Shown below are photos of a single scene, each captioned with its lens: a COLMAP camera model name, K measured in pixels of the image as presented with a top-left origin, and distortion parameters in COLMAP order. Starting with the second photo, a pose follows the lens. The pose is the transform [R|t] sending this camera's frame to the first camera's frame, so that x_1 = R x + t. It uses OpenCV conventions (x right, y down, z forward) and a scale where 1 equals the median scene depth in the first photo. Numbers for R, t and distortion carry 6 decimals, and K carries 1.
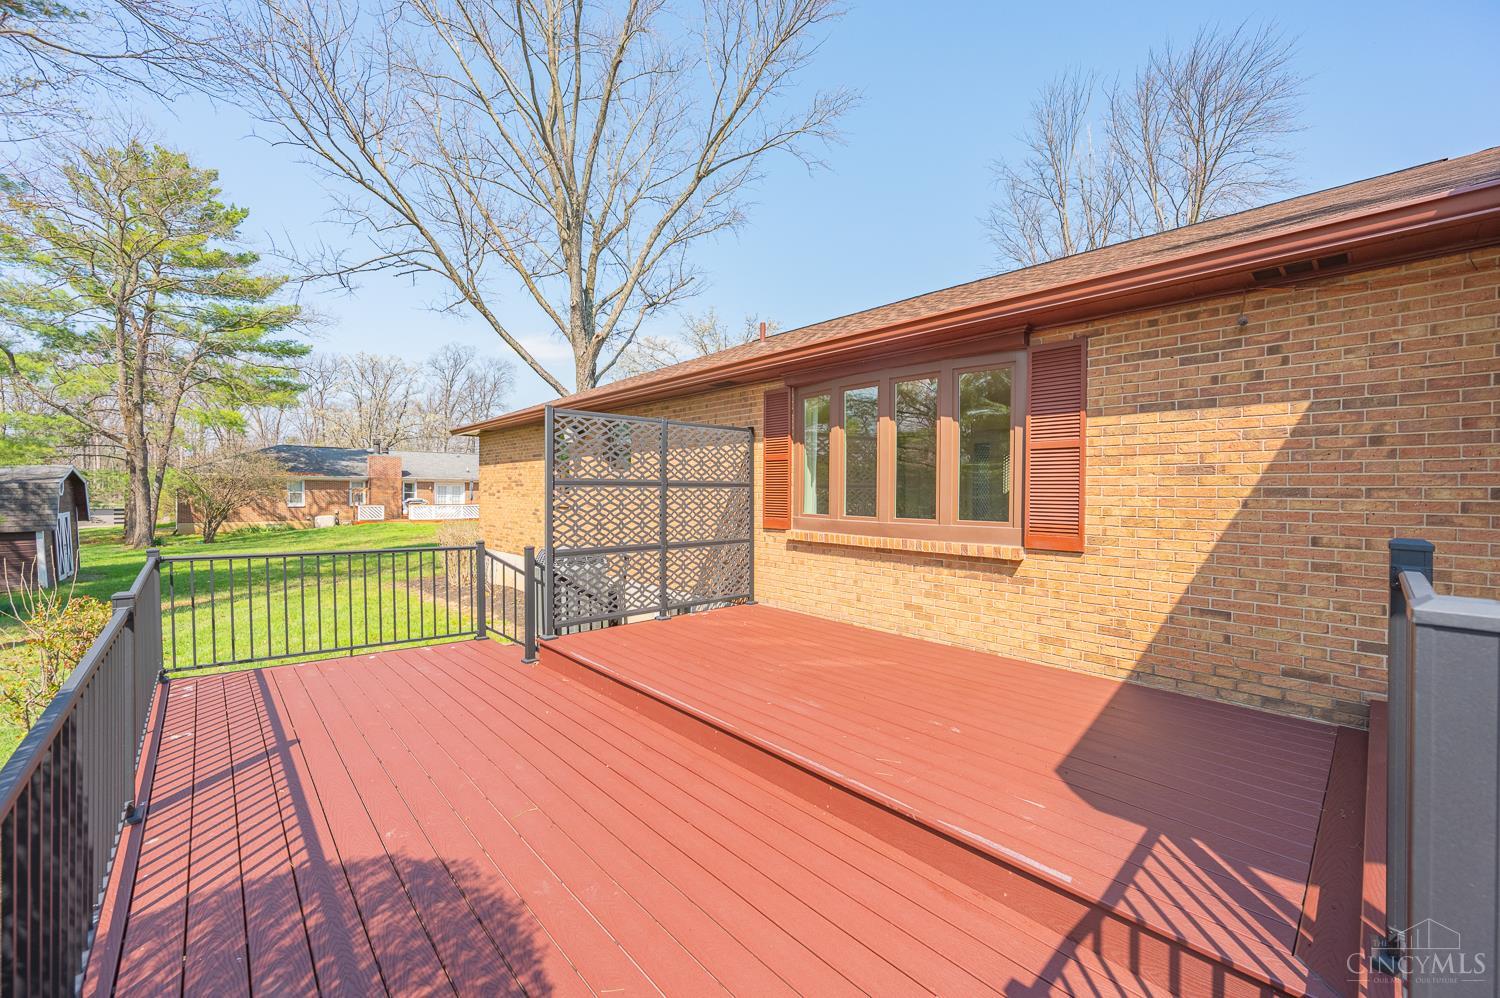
lens RADIAL K [[592.5, 0, 750.2], [0, 592.5, 496.3], [0, 0, 1]] dist [-0.001578, -0.000004]
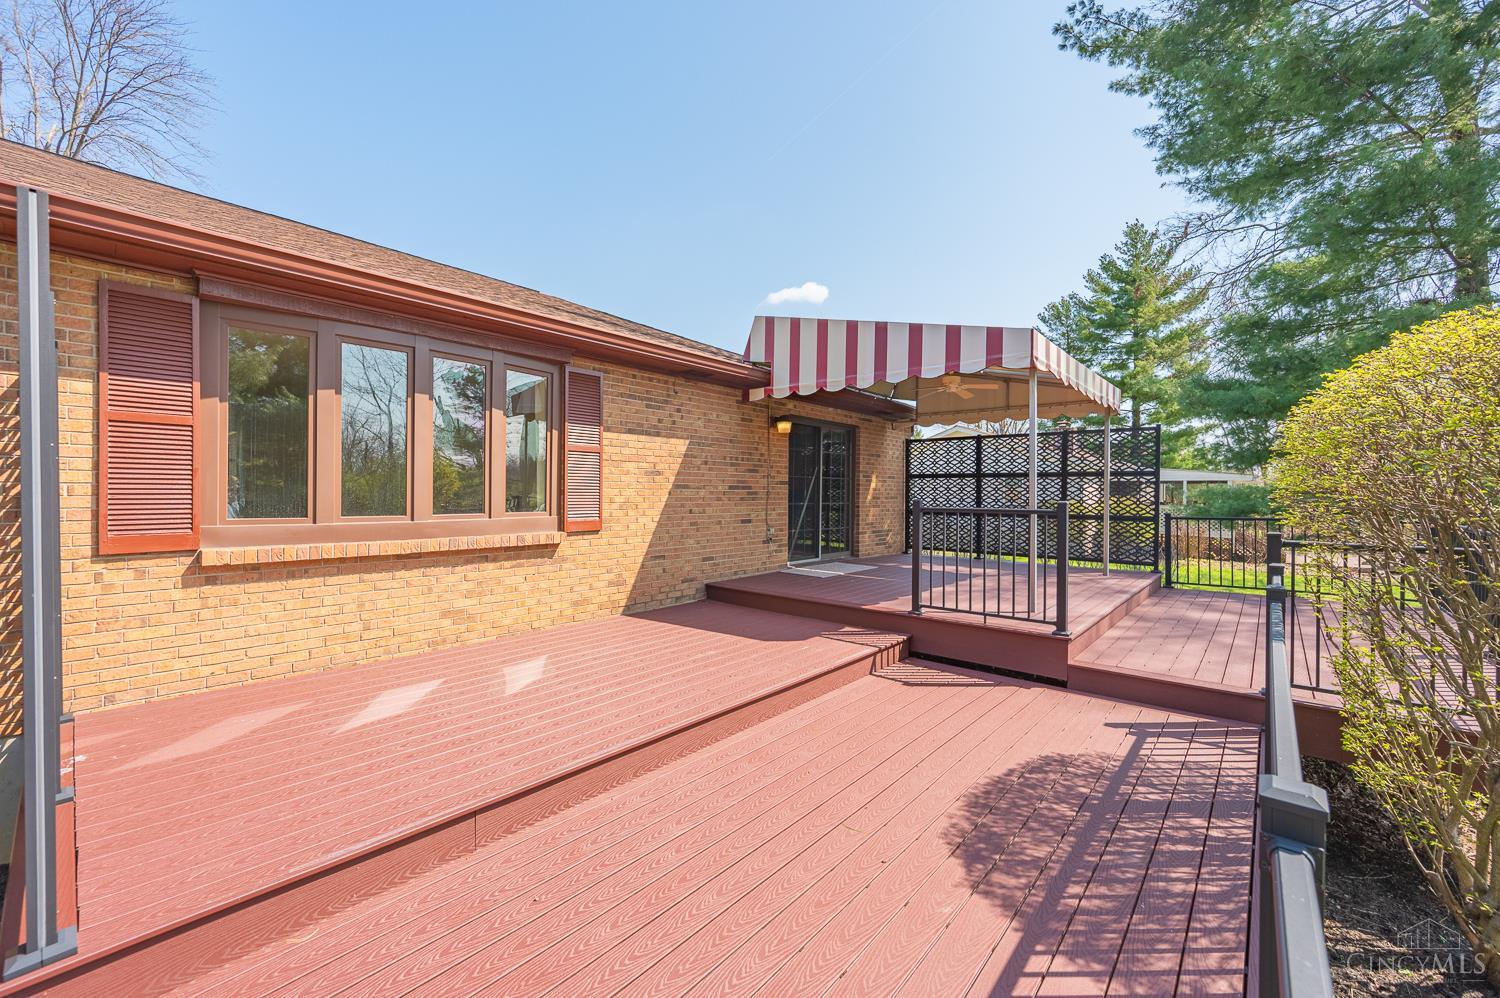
lens RADIAL K [[592.5, 0, 744.3], [0, 592.5, 498.5], [0, 0, 1]] dist [-0.001578, -0.000004]
pose [[-0.102653, -0.018155, 0.994552, -0.630945], [0.001925, 0.999828, 0.018450, -0.002137], [-0.994715, 0.003808, -0.102600, 0.622335]]
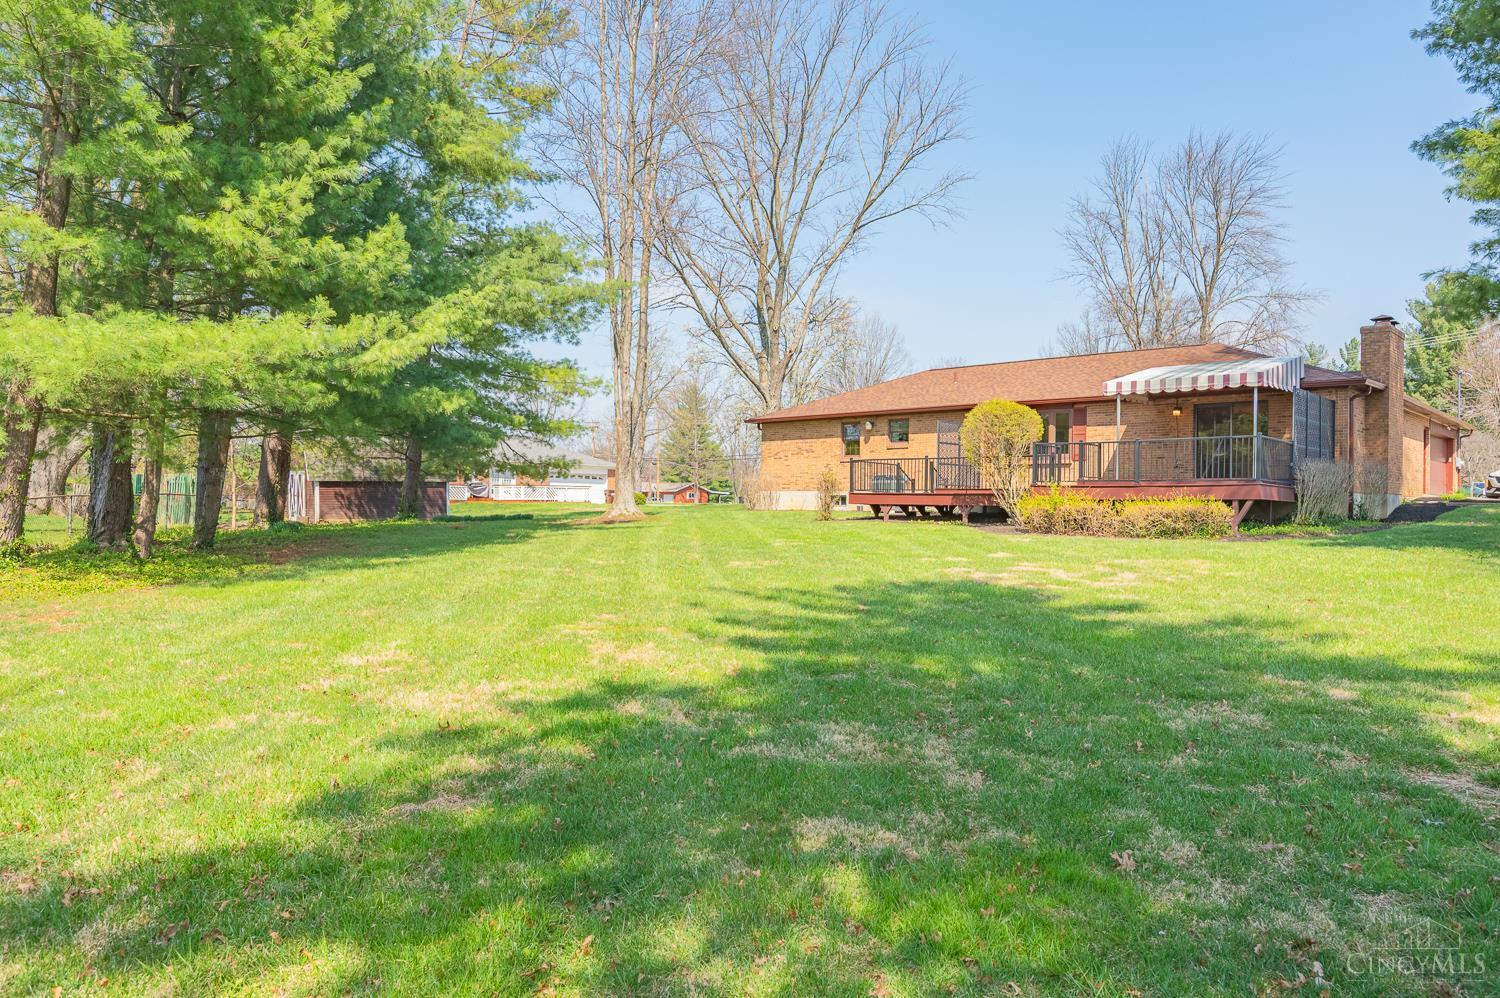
lens RADIAL K [[983.2, 0, 738.9], [0, 983.2, 498.3], [0, 0, 1]] dist [-0.004504, -0.000679]
pose [[0.998303, 0.006299, 0.057899, -1.691316], [-0.005587, 0.999907, -0.012461, 0.348964], [-0.057972, 0.012116, 0.998245, -4.288804]]
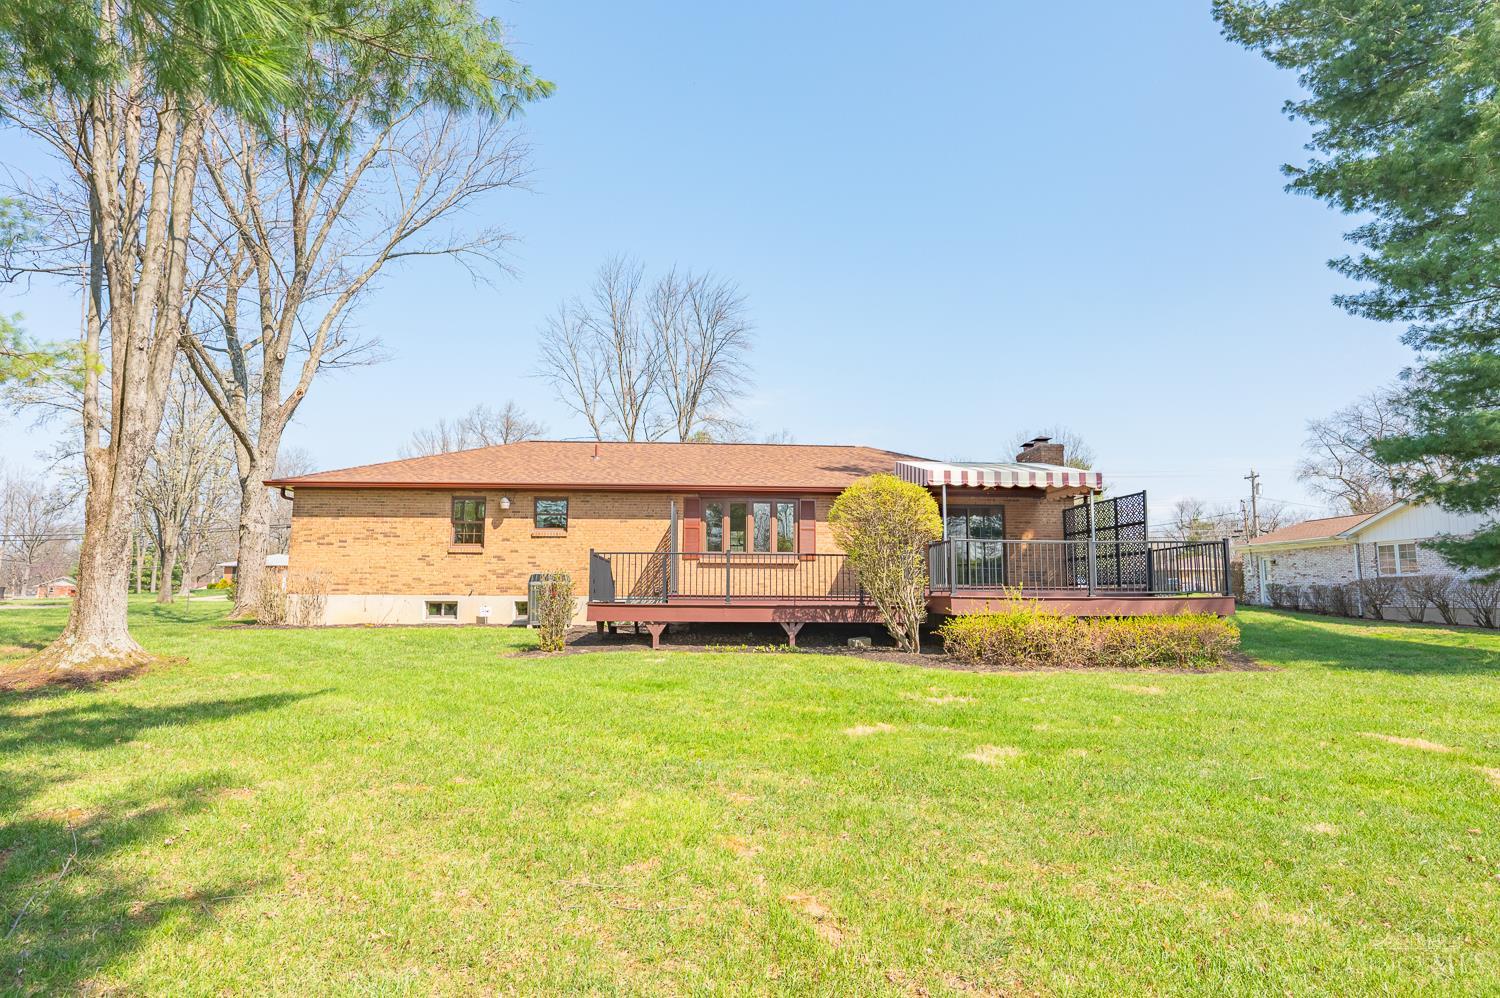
lens RADIAL K [[789.3, 0, 745.3], [0, 789.3, 500.2], [0, 0, 1]] dist [0.001568, 0.000653]
pose [[0.647631, 0.085743, 0.757114, -2.506110], [0.006002, 0.993043, -0.117595, 0.222352], [-0.761930, 0.080702, 0.642612, -1.310988]]
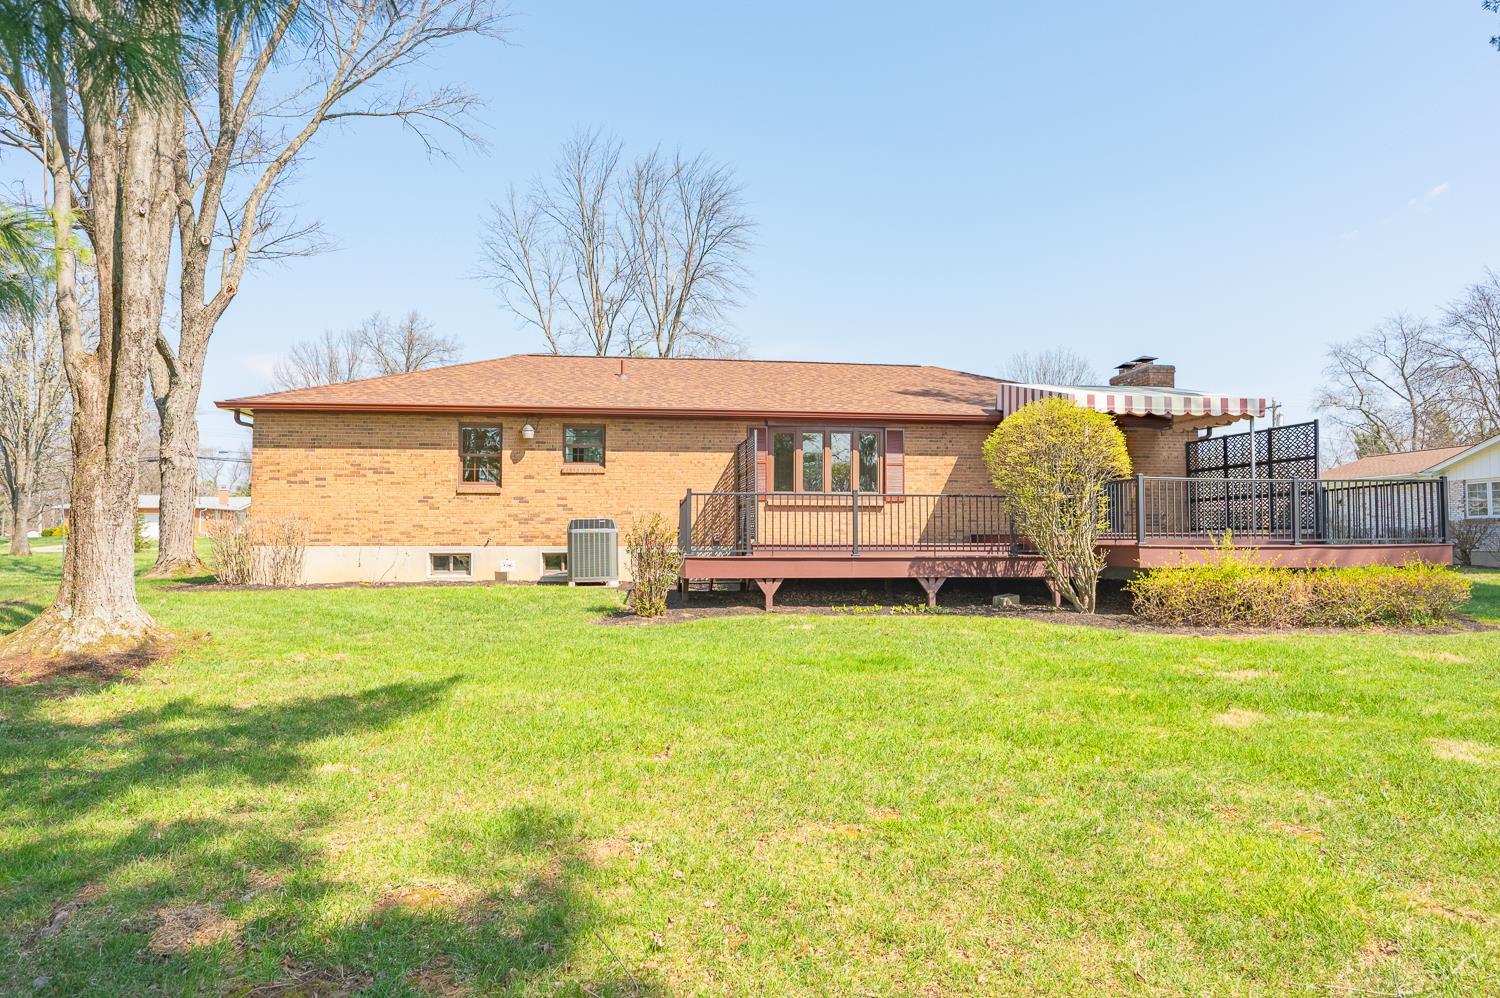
lens RADIAL K [[903.3, 0, 743.4], [0, 903.3, 497.1], [0, 0, 1]] dist [0.001372, 0.000054]
pose [[0.582016, 0.029391, 0.812646, -2.707829], [0.011235, 0.998961, -0.044176, 0.200703], [-0.813099, 0.034841, 0.581081, -0.728236]]
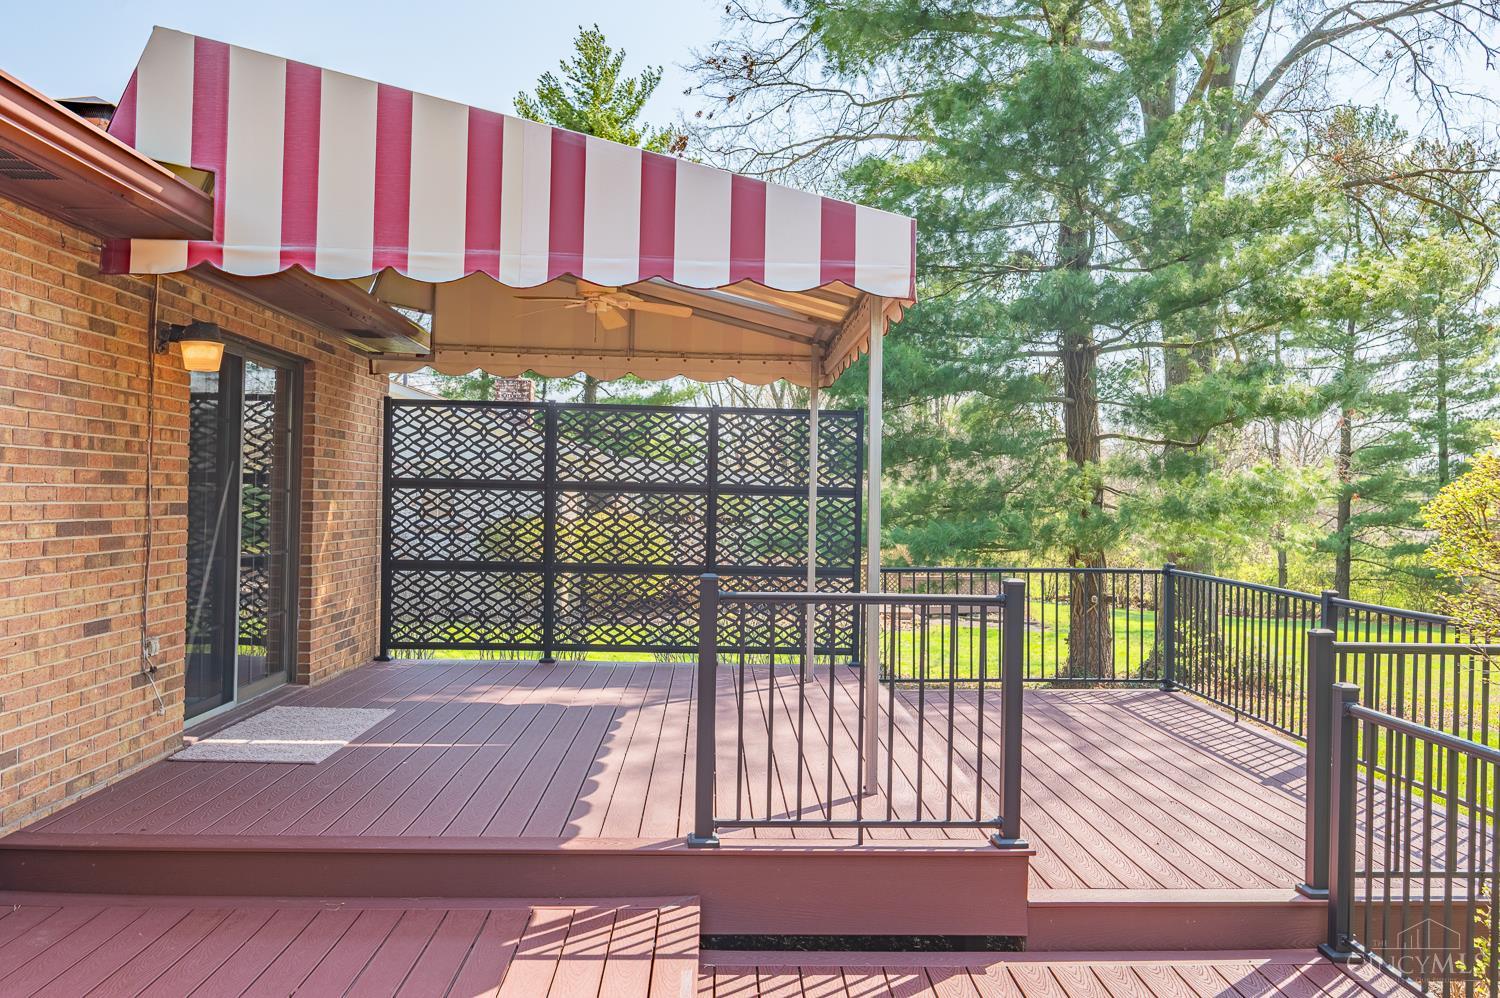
lens RADIAL K [[1198.7, 0, 747.5], [0, 1198.7, 507.4], [0, 0, 1]] dist [-0.008715, 0.003787]
pose [[-0.759345, -0.027154, 0.650122, -0.265259], [-0.019711, 0.999630, 0.018730, -0.043754], [-0.650390, 0.001408, -0.759599, 0.848751]]
